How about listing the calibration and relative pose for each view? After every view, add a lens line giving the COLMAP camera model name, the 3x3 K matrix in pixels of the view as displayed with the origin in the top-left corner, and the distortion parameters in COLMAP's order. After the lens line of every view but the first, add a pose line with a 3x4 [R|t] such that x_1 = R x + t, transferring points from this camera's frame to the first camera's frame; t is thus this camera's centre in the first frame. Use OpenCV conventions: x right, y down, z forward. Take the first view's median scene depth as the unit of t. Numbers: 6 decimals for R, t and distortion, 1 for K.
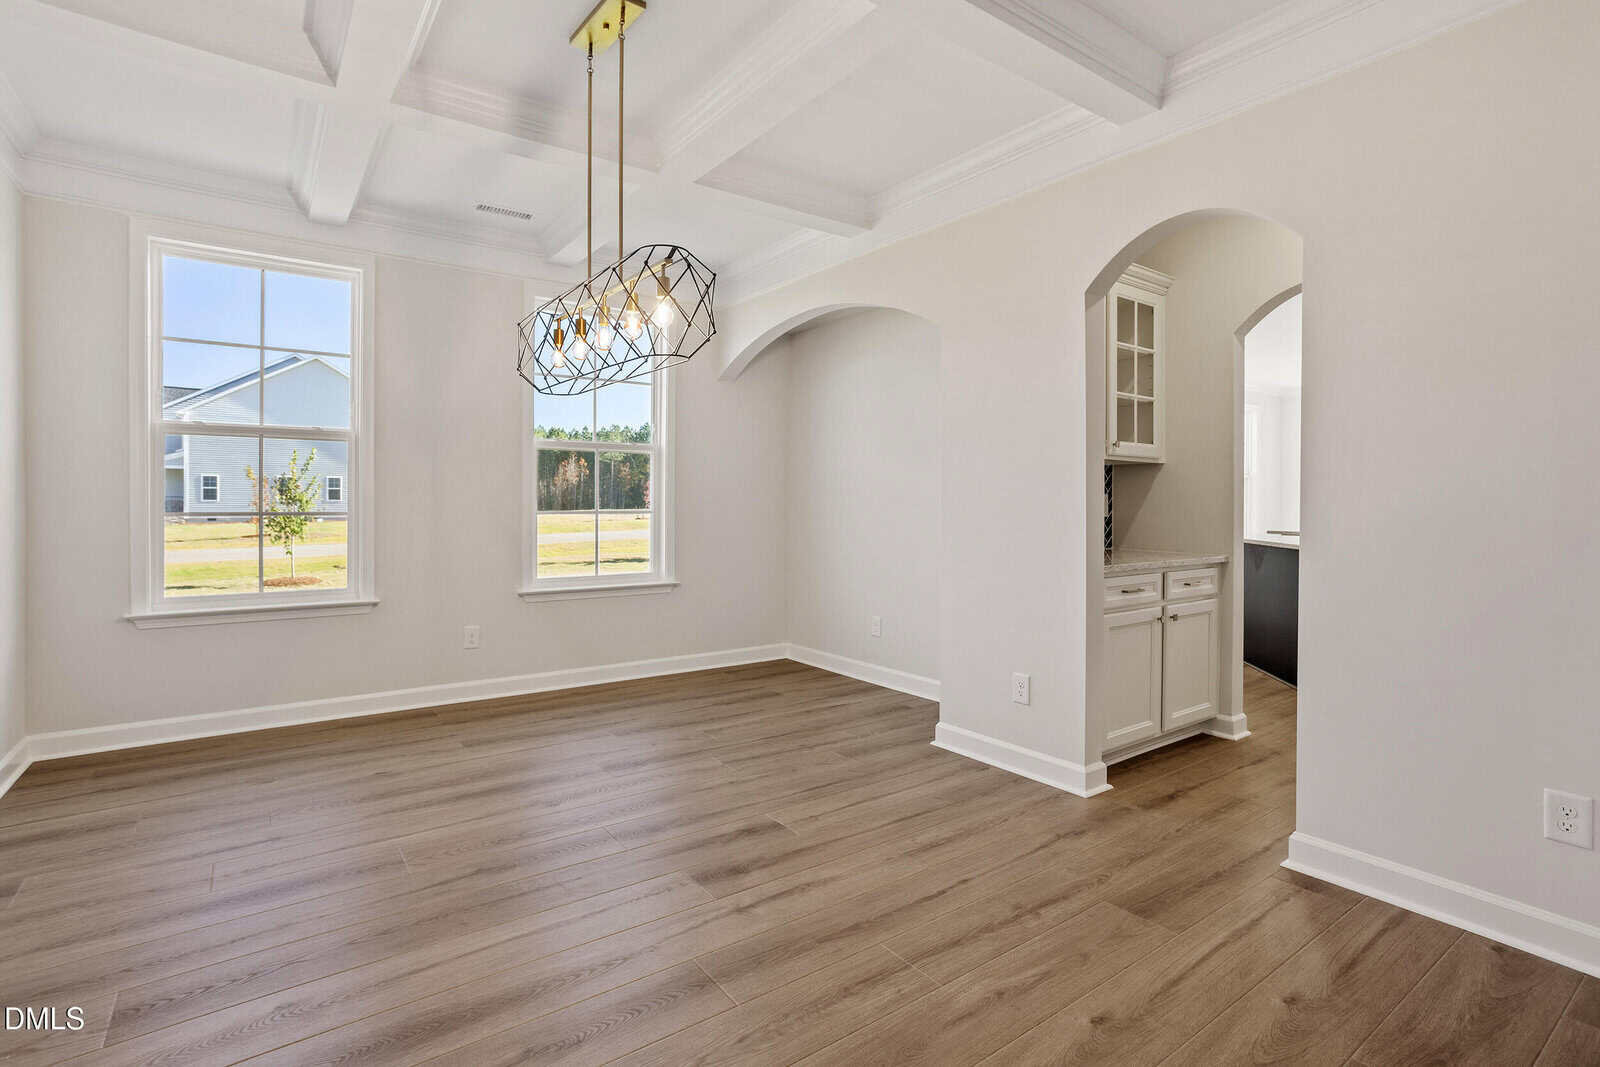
lens RADIAL K [[770.1, 0, 795.3], [0, 770.1, 518.4], [0, 0, 1]] dist [-0.016908, 0.008661]
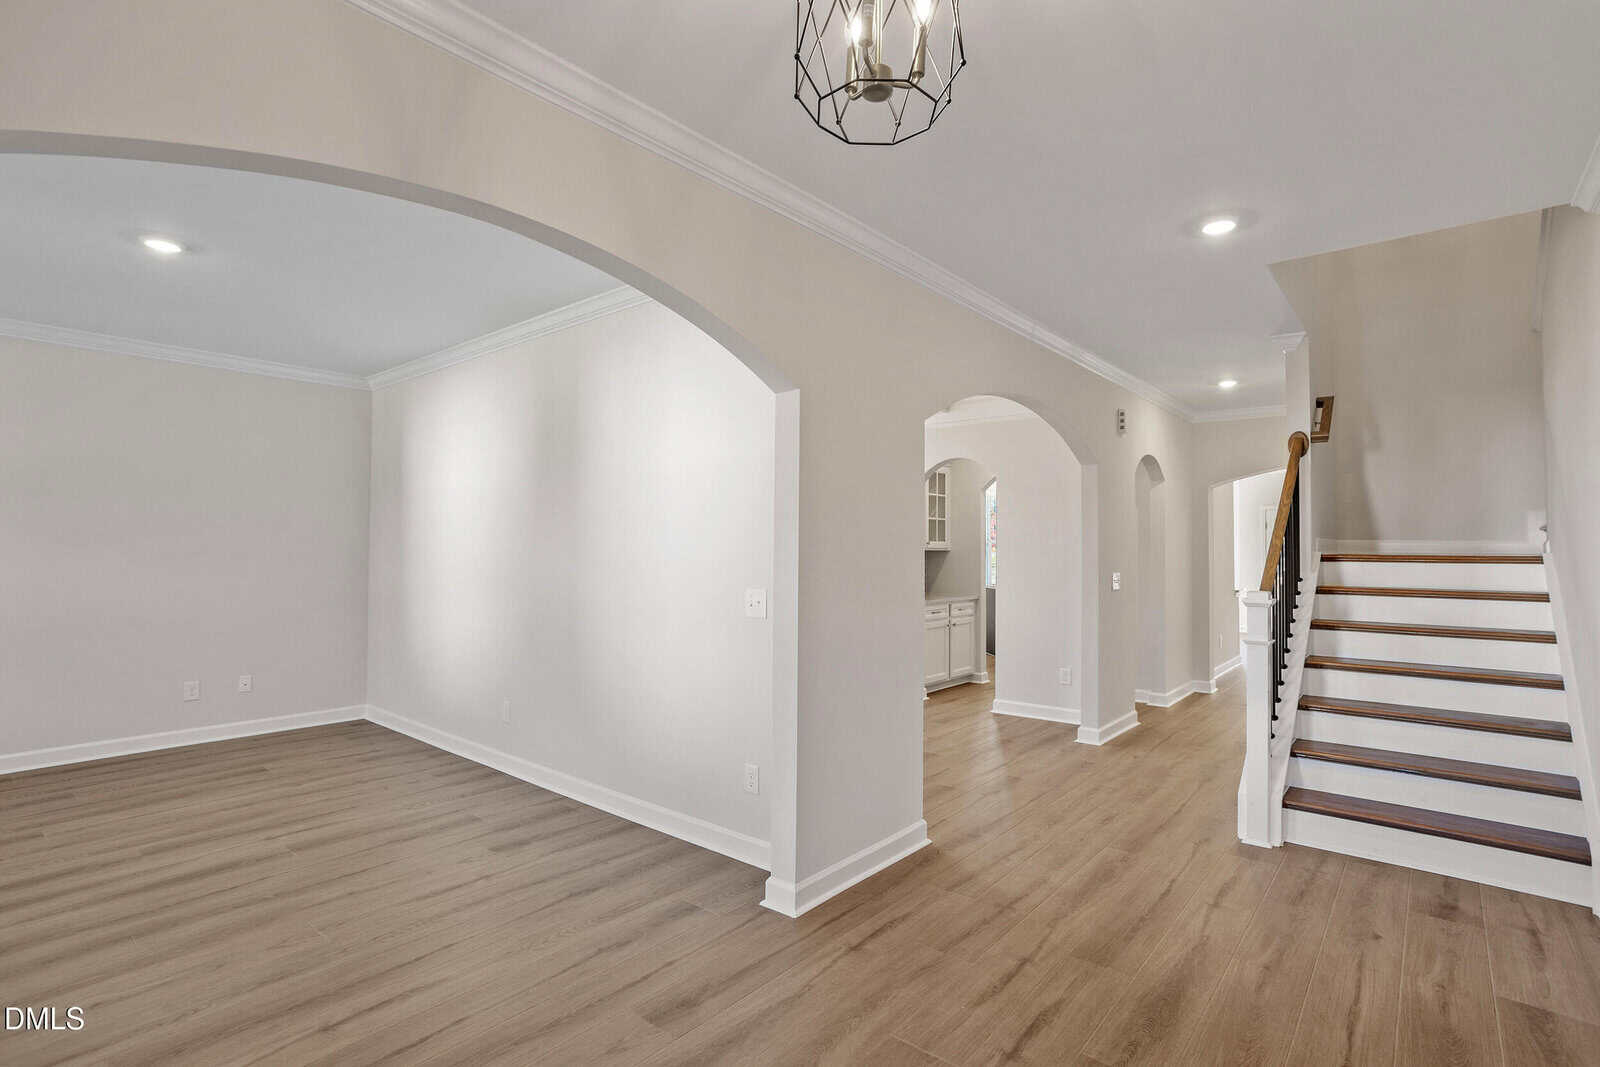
lens RADIAL K [[770.1, 0, 801.9], [0, 770.1, 543.8], [0, 0, 1]] dist [-0.016908, 0.008661]
pose [[0.968761, 0.007499, 0.247881, -0.425474], [-0.000659, 0.999617, -0.027662, -0.034919], [-0.247994, 0.026635, 0.968395, -0.921016]]
